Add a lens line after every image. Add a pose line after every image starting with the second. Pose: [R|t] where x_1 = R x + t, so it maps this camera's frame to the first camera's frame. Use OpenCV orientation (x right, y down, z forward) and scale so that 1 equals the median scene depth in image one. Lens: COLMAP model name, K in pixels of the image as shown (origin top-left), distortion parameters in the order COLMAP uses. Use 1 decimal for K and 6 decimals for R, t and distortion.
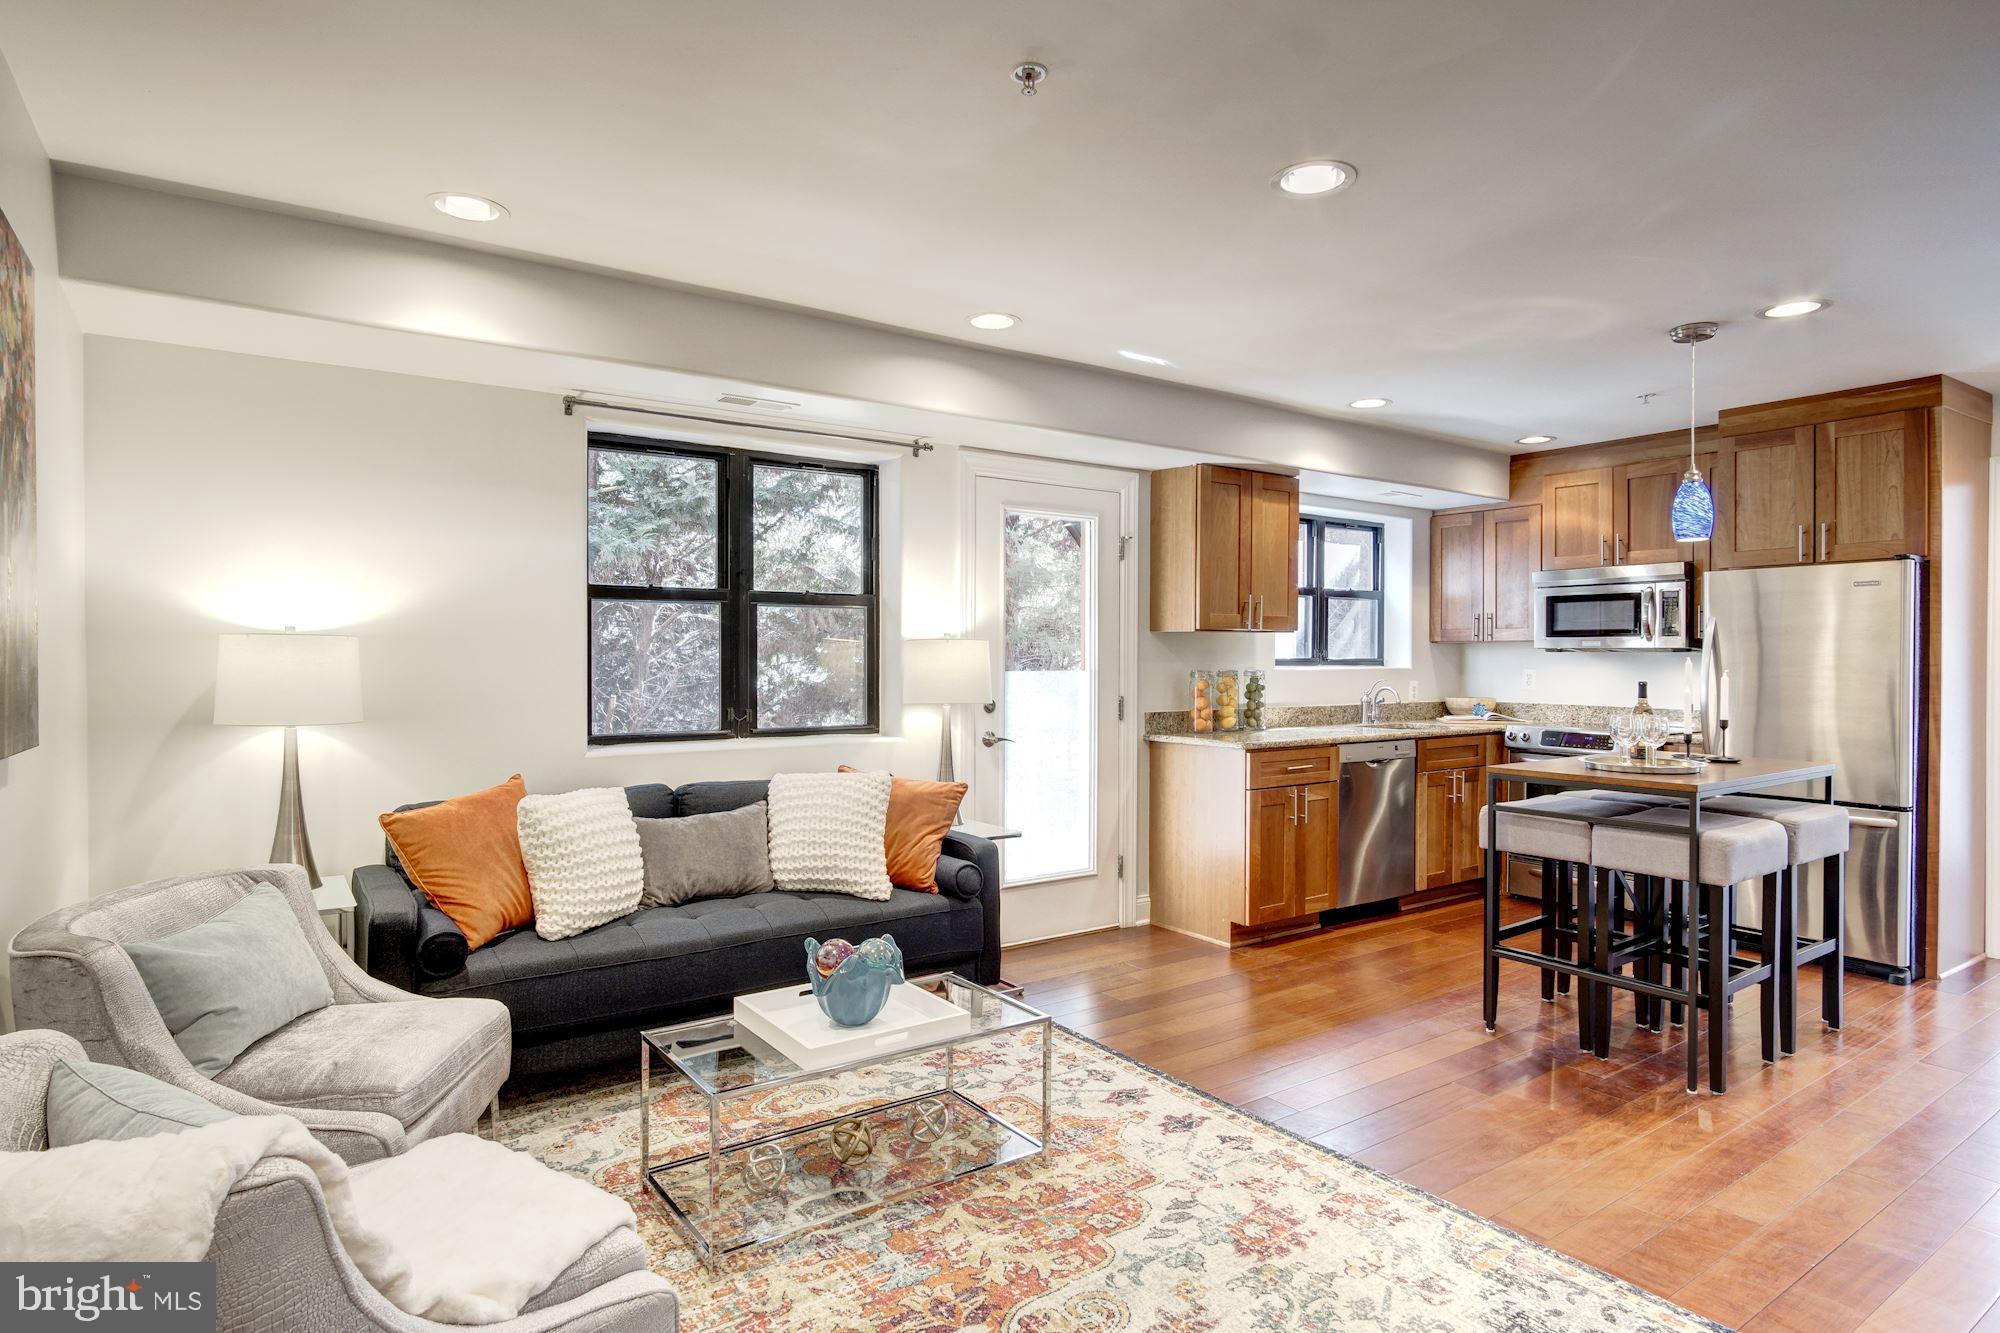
lens RADIAL K [[1066.5, 0, 1015.8], [0, 1066.5, 665.0], [0, 0, 1]] dist [-0.017945, 0.007519]
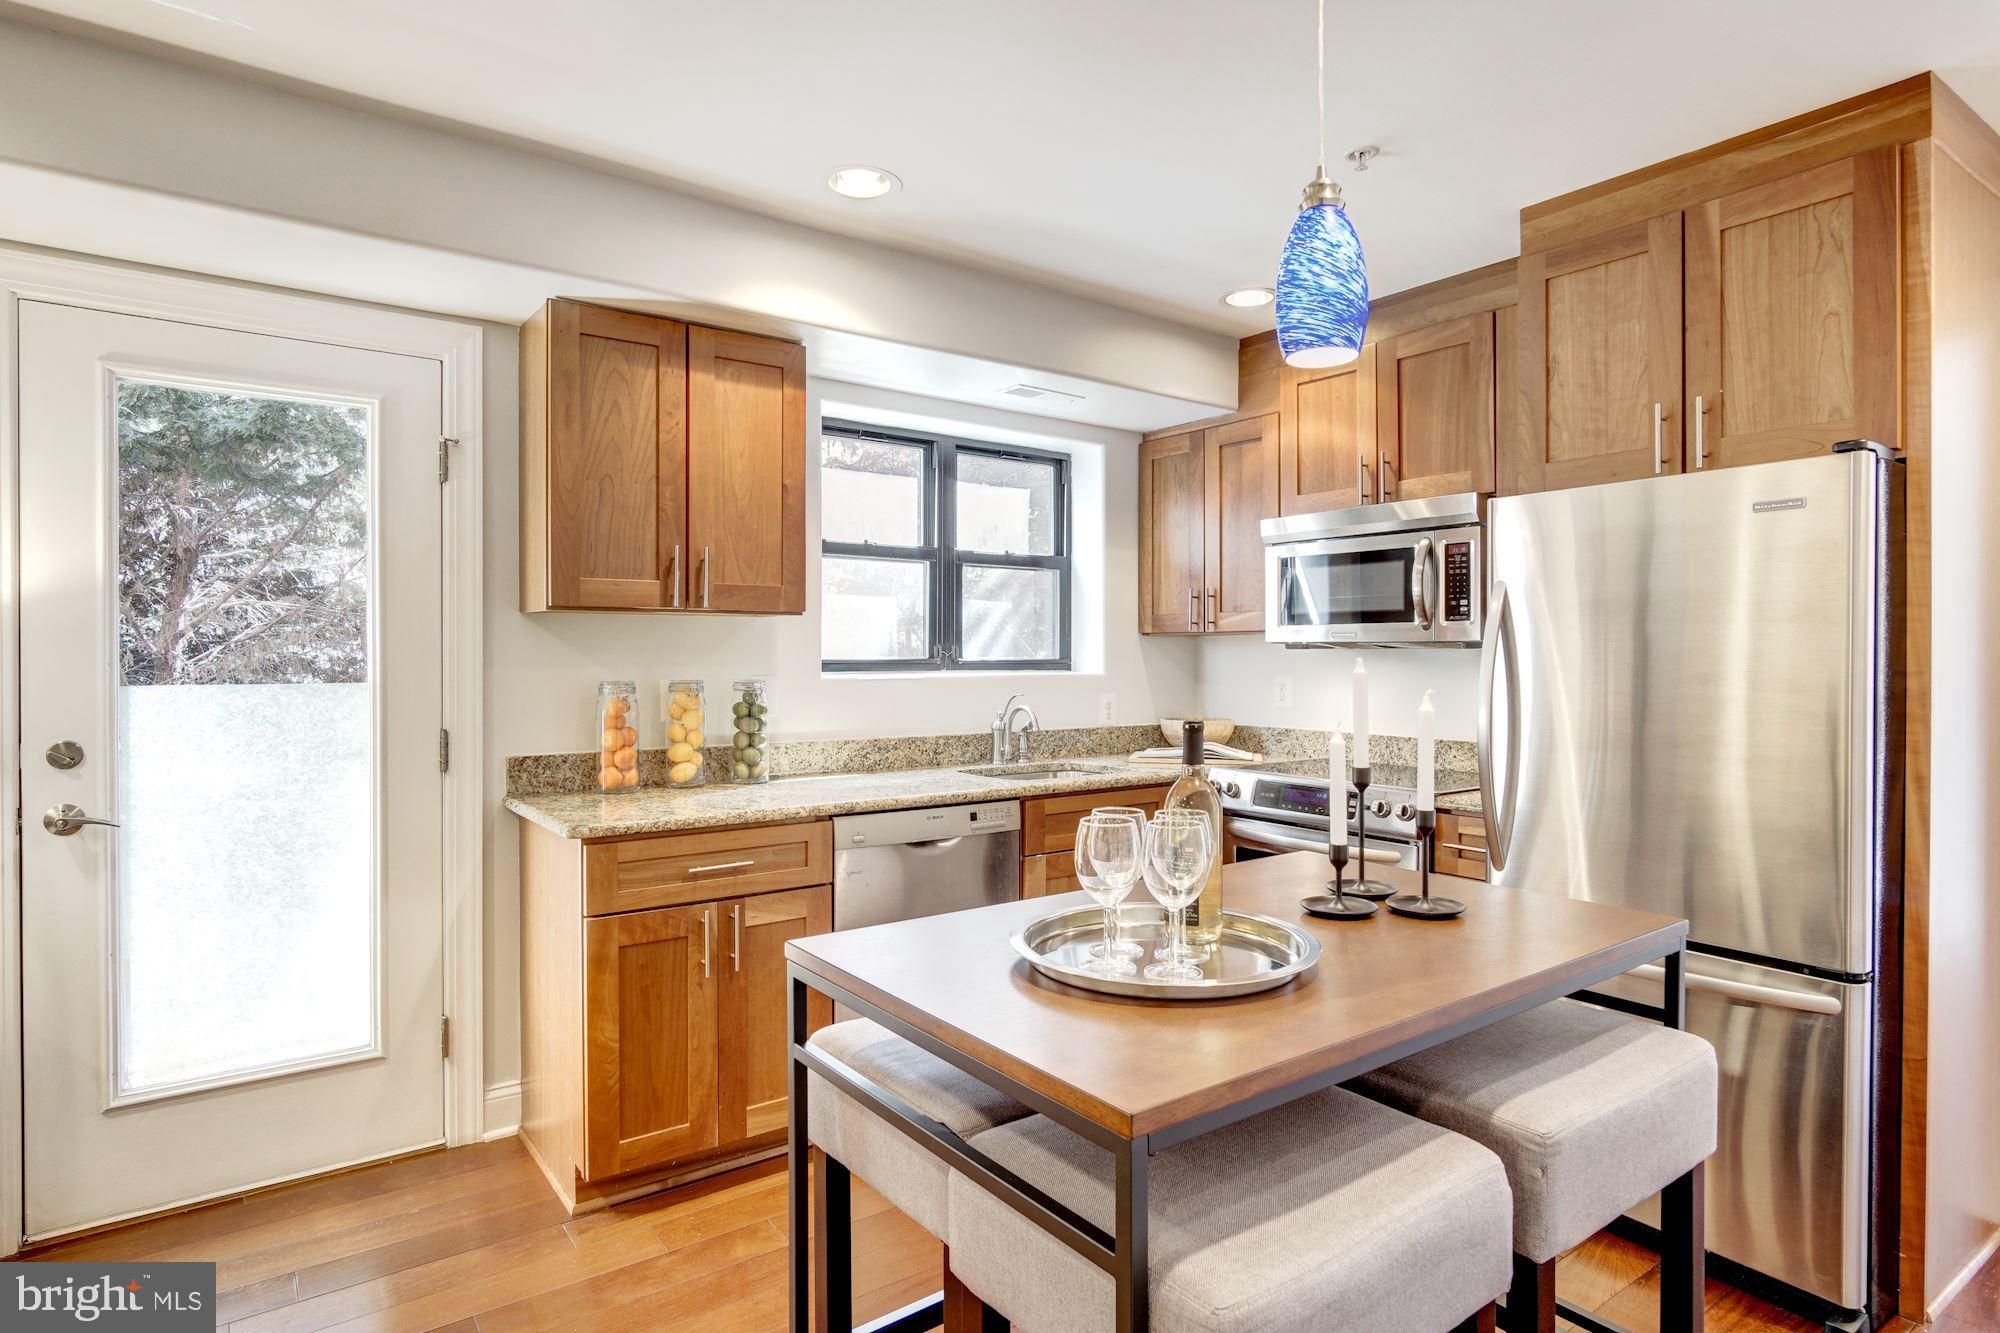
lens RADIAL K [[1066.5, 0, 992.4], [0, 1066.5, 666.2], [0, 0, 1]] dist [-0.017945, 0.007519]
pose [[0.999800, -0.001187, 0.019945, 0.405450], [0.001178, 0.999999, 0.000466, -0.003130], [-0.019945, -0.000443, 0.999801, 0.487126]]
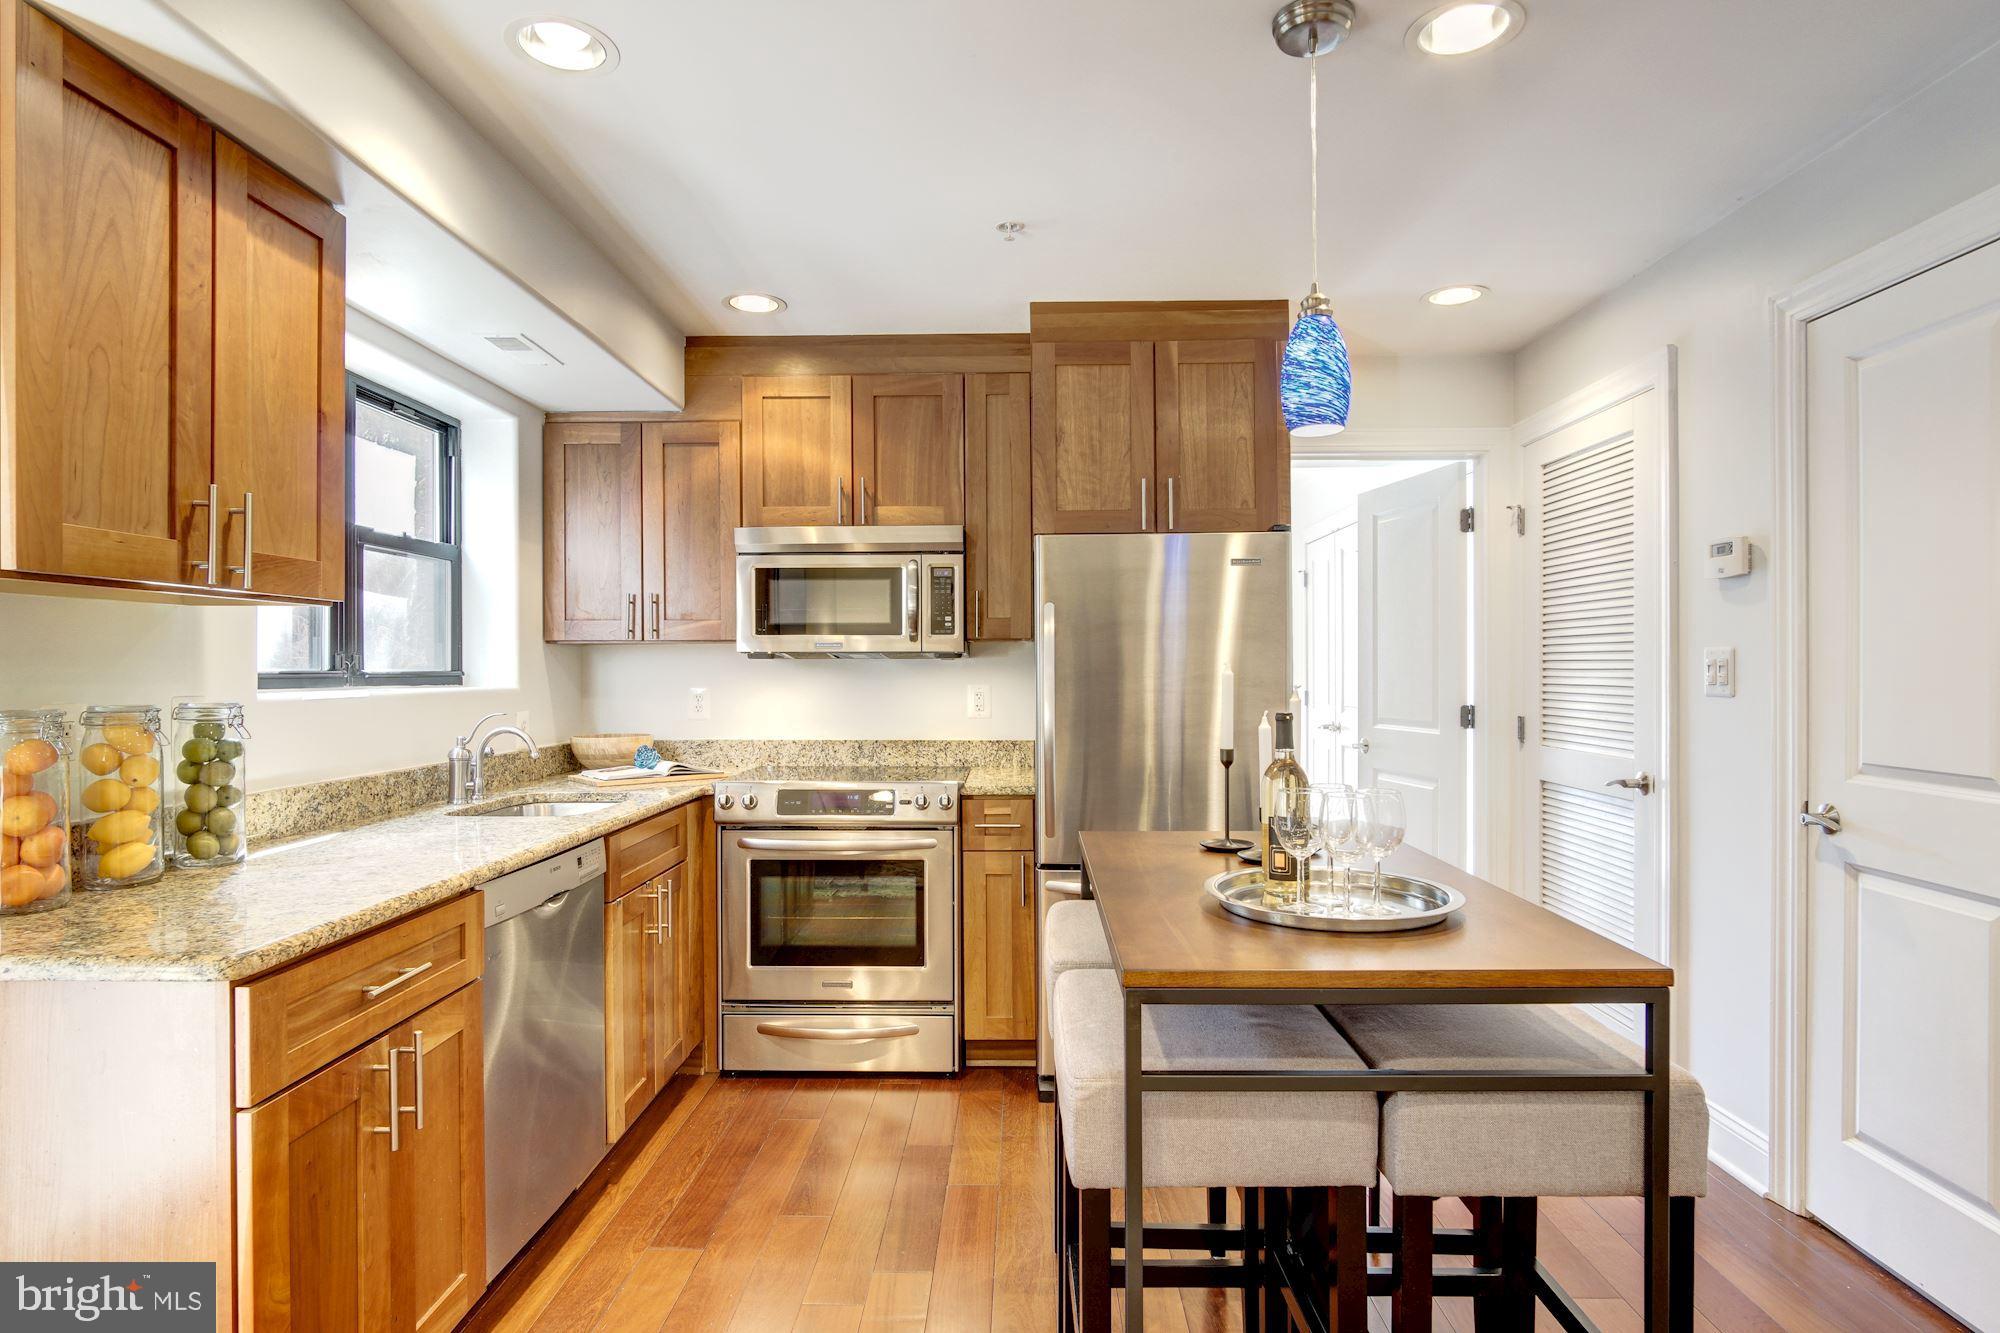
lens RADIAL K [[1066.5, 0, 998.6], [0, 1066.5, 677.3], [0, 0, 1]] dist [-0.017945, 0.007519]
pose [[0.598921, -0.011077, 0.800732, 0.109238], [0.012108, 0.999915, 0.004775, -0.003104], [-0.800717, 0.006835, 0.599004, 0.653512]]
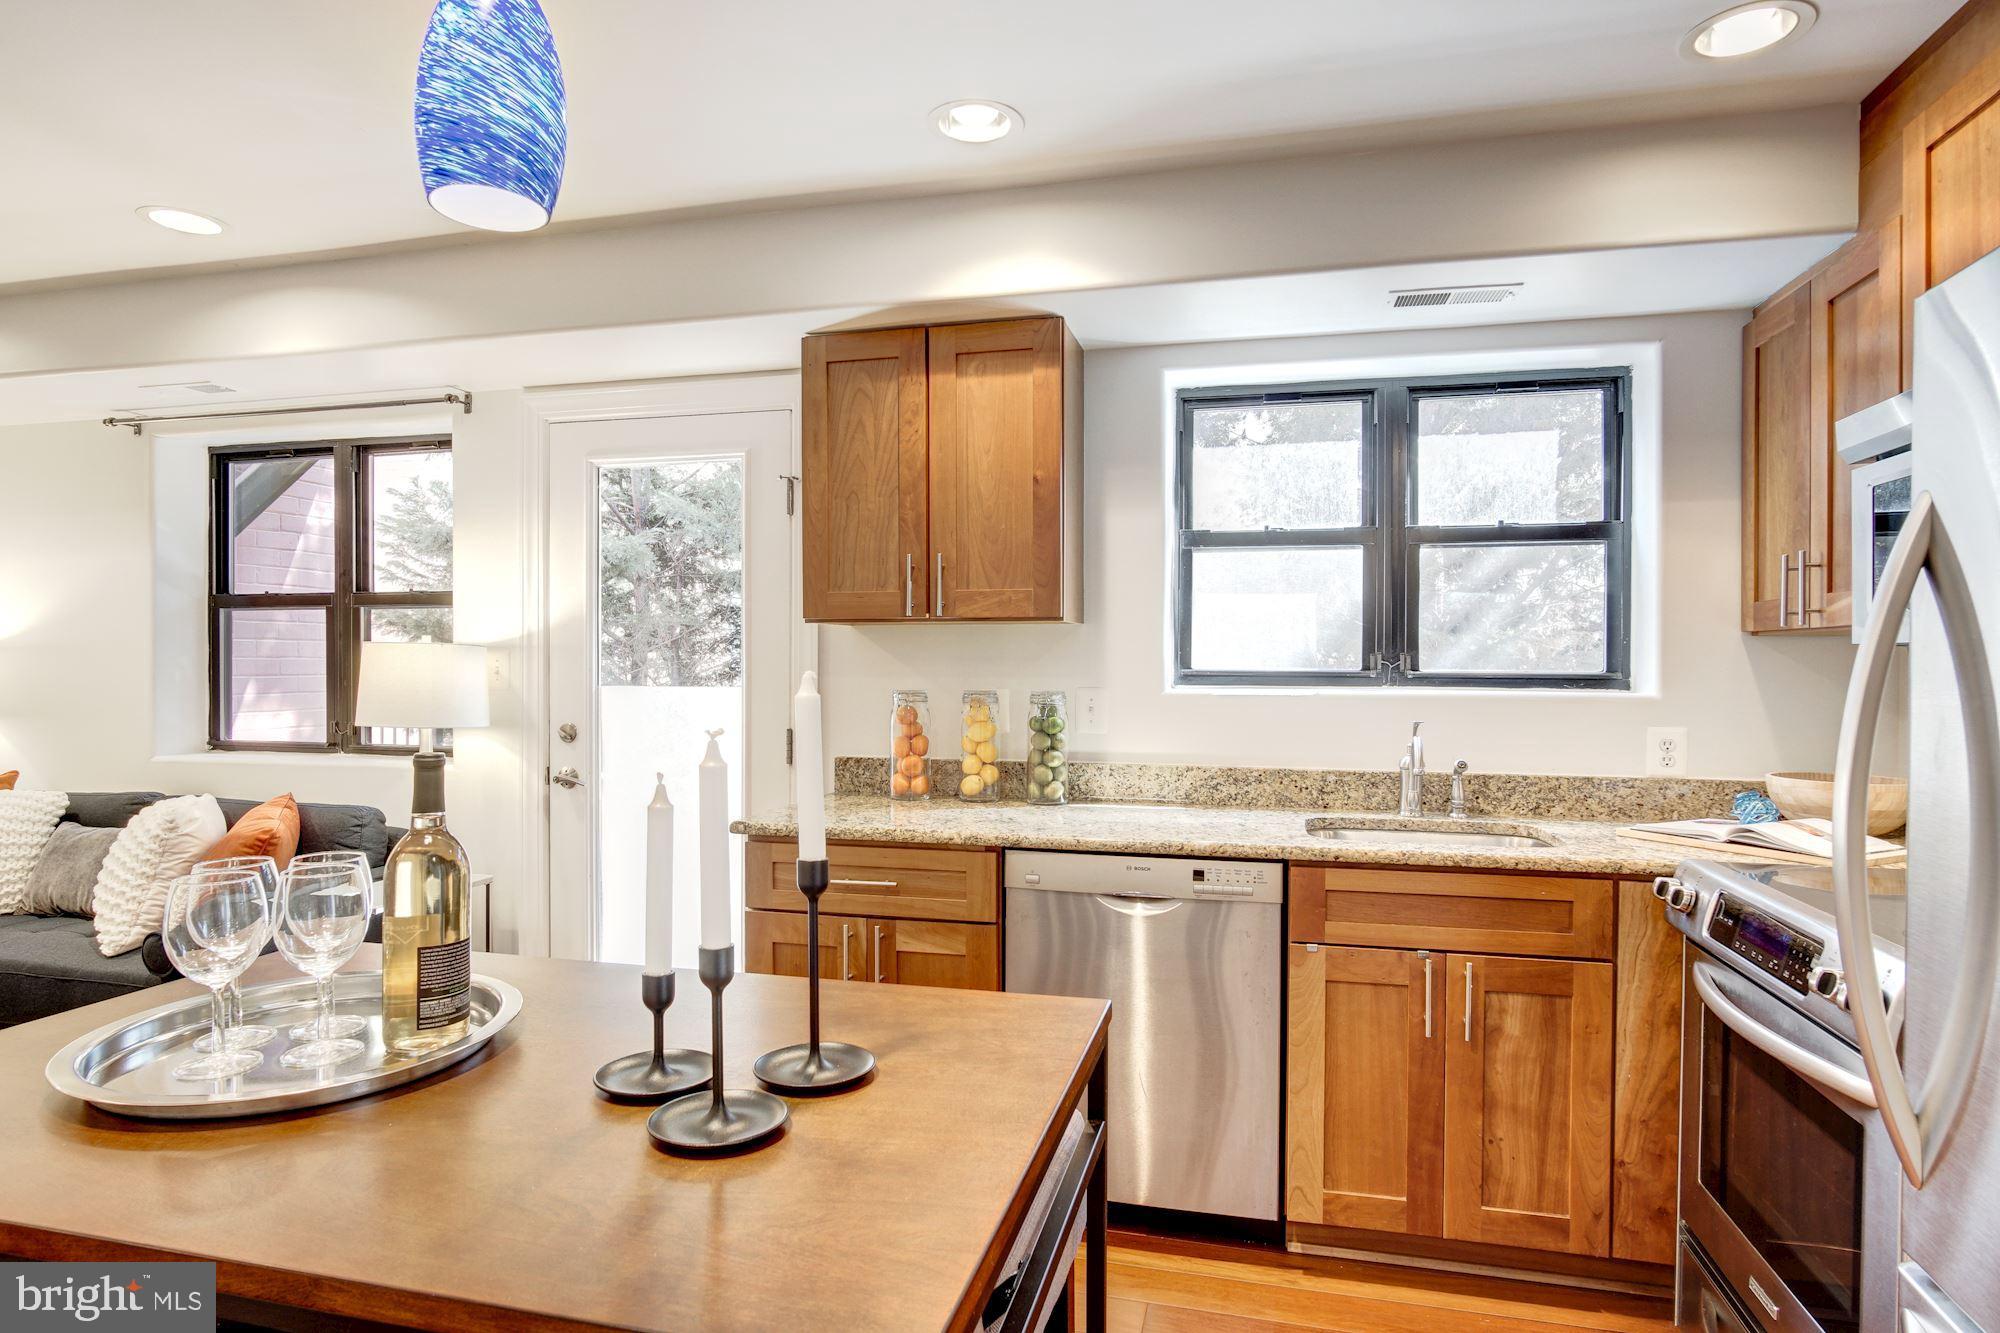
lens RADIAL K [[1066.5, 0, 1030.5], [0, 1066.5, 674.8], [0, 0, 1]] dist [-0.017945, 0.007519]
pose [[0.662620, 0.008516, -0.748907, 0.729268], [-0.009927, 0.999947, 0.002588, -0.005964], [0.748890, 0.005720, 0.662670, 0.747520]]
